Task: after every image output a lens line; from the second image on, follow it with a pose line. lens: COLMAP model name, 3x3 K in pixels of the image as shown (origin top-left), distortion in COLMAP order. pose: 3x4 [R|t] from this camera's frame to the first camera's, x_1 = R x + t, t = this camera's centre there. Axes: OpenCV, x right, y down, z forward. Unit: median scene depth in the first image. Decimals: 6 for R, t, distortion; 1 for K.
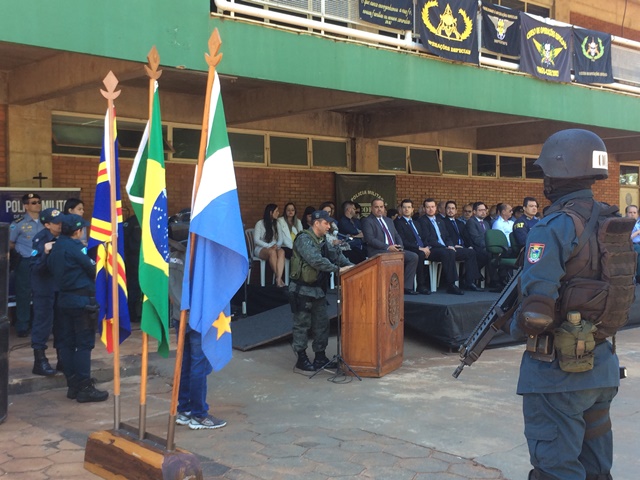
lens RADIAL K [[850.1, 0, 318.7], [0, 850.1, 252.4], [0, 0, 1]] dist [0.022056, 0.015015]
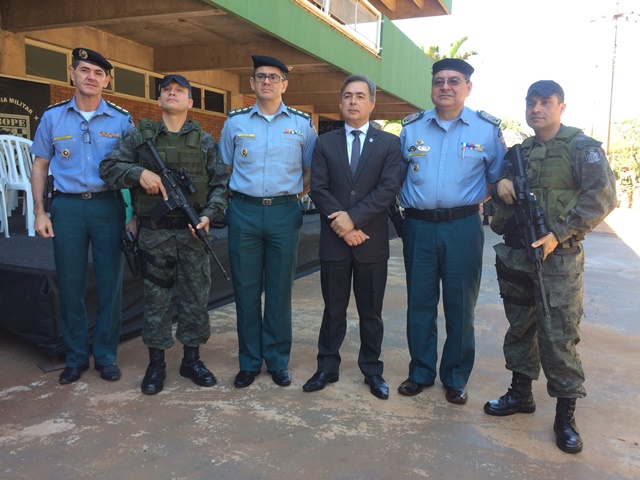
lens RADIAL K [[549.2, 0, 320.0], [0, 549.2, 240.0], [0, 0, 1]] dist [0.065131, -0.111861]
pose [[0.901301, -0.031674, 0.432033, 0.123084], [-0.009595, 0.995619, 0.093010, 0.011996], [-0.433086, -0.087975, 0.897049, 0.536256]]
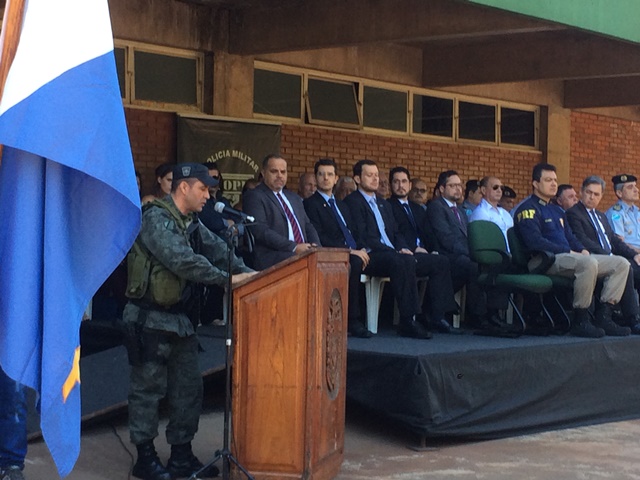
lens RADIAL K [[1450.6, 0, 320.0], [0, 1450.6, 240.0], [0, 0, 1]] dist [0.000631, 0.381927]
pose [[0.987728, 0.021641, 0.154679, -0.040410], [-0.016922, 0.999352, -0.031760, 0.017362], [-0.155266, 0.028753, 0.987454, 0.109562]]
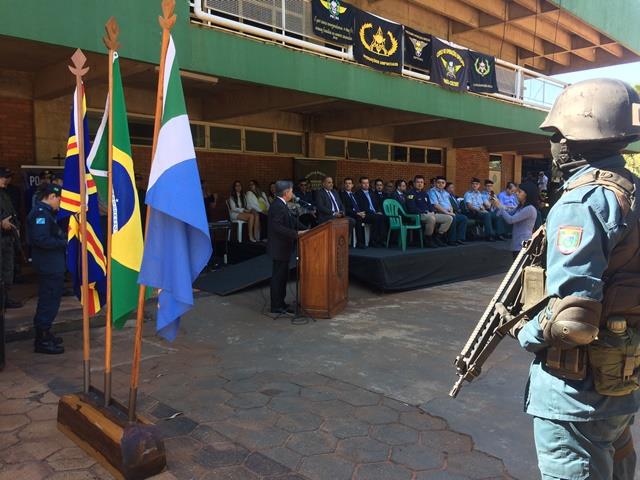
lens RADIAL K [[549.2, 0, 320.0], [0, 549.2, 240.0], [0, 0, 1]] dist [0.065131, -0.111861]
pose [[0.997721, -0.004004, 0.067356, 0.001641], [0.000795, 0.998866, 0.047613, -0.005127], [-0.067470, -0.047451, 0.996592, 0.141330]]
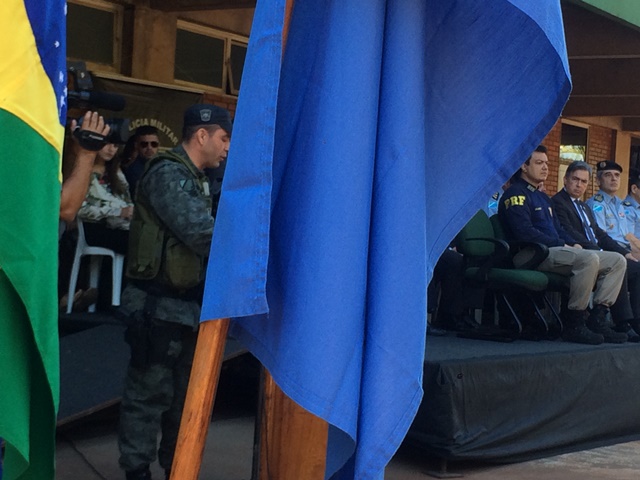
lens RADIAL K [[1450.6, 0, 320.0], [0, 1450.6, 240.0], [0, 0, 1]] dist [0.000631, 0.381927]
pose [[0.960686, 0.055366, 0.272062, -0.094084], [-0.048094, 0.998287, -0.033331, 0.023868], [-0.273442, 0.018936, 0.961702, 0.263430]]
